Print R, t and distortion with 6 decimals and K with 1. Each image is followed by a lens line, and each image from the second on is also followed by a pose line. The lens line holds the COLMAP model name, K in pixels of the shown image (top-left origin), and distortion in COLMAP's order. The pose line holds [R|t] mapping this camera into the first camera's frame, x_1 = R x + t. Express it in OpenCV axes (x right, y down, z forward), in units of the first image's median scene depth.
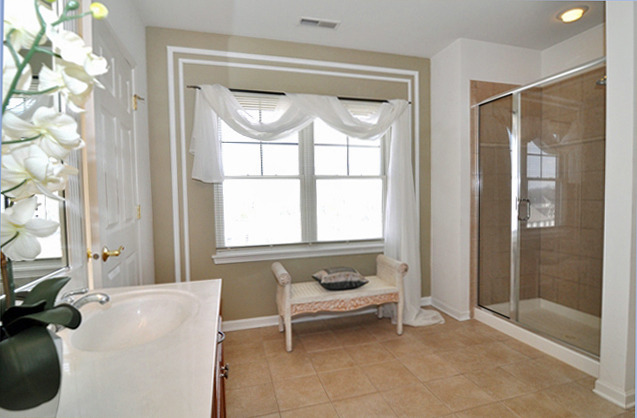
lens RADIAL K [[336.2, 0, 318.4], [0, 336.2, 200.0], [0, 0, 1]] dist [-0.000073, -0.000191]
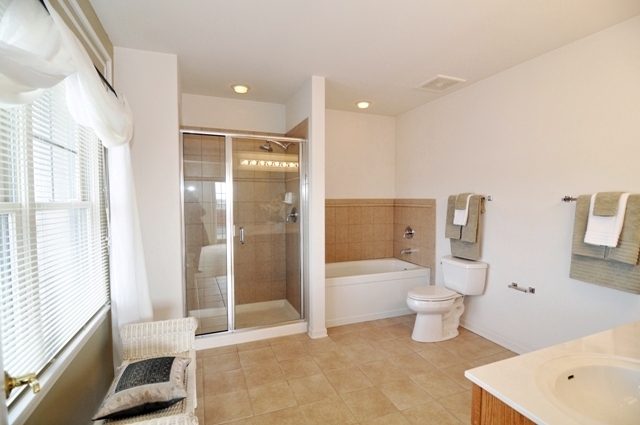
lens RADIAL K [[314.6, 0, 320.0], [0, 314.6, 212.5], [0, 0, 1]] dist [-0.000710, -0.000223]
pose [[-0.076368, -0.021758, 0.996842, -0.565678], [0.045728, 0.998633, 0.025300, -0.068306], [-0.996031, 0.047516, -0.075269, 0.833626]]
